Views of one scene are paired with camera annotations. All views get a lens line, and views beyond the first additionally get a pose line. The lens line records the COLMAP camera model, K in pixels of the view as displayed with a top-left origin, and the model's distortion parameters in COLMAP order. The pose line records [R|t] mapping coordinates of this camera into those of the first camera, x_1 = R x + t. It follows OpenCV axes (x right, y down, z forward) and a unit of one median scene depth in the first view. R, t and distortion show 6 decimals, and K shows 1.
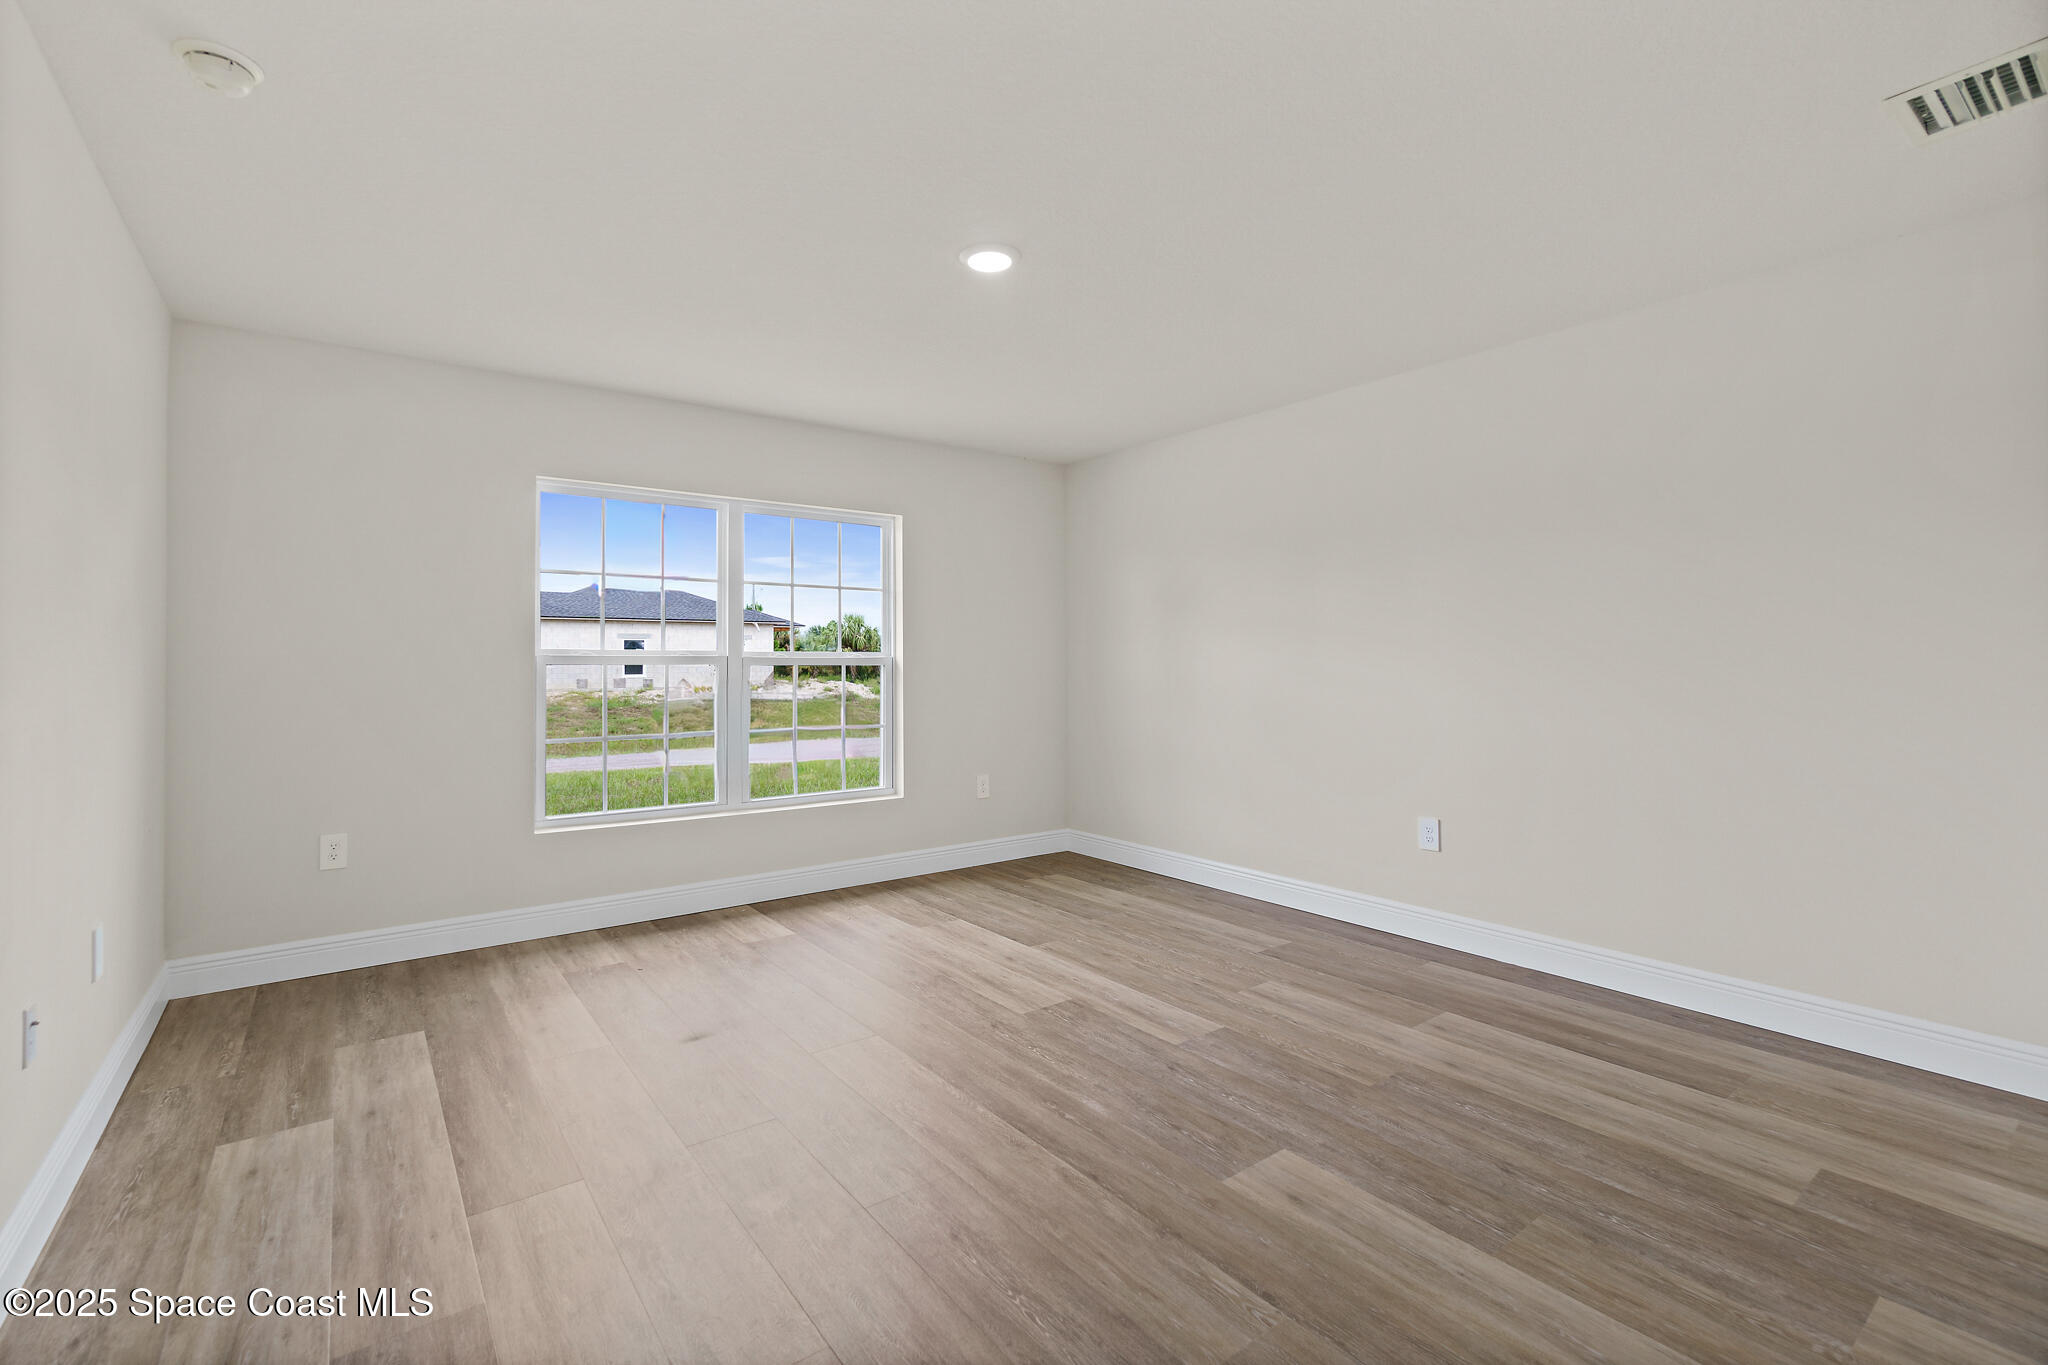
lens RADIAL K [[898.7, 0, 1005.6], [0, 898.7, 662.4], [0, 0, 1]] dist [0.001656, 0.001482]
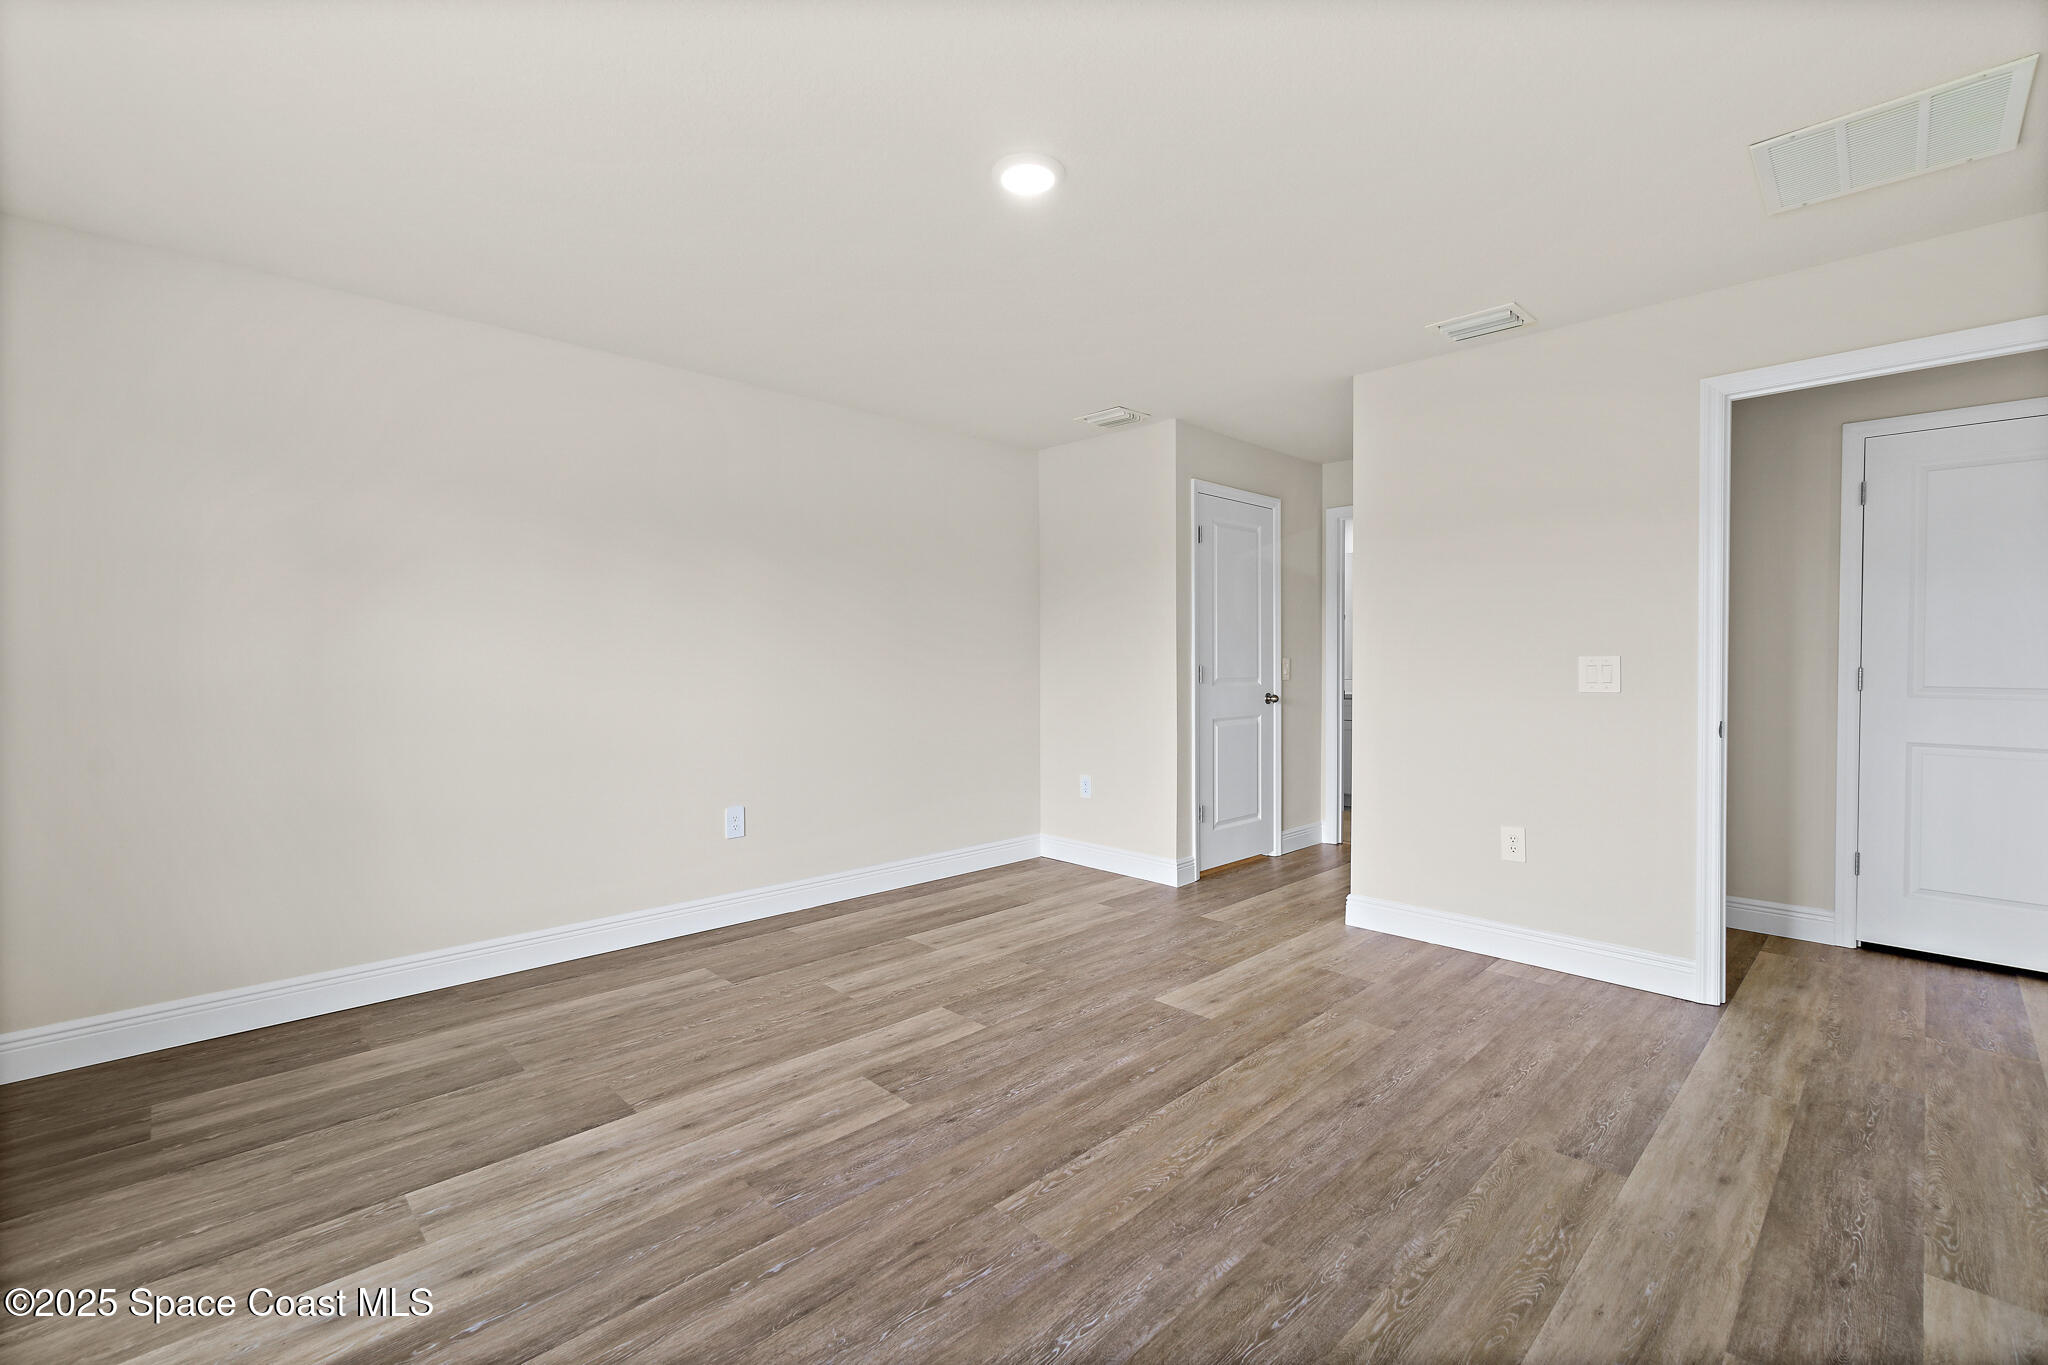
lens RADIAL K [[887.8, 0, 1009.4], [0, 887.8, 669.5], [0, 0, 1]] dist [-0.001214, 0.001107]
pose [[-0.127343, -0.005852, 0.991841, -0.824280], [0.002090, 0.999979, 0.006168, 0.006872], [-0.991857, 0.002858, -0.127328, 1.099784]]
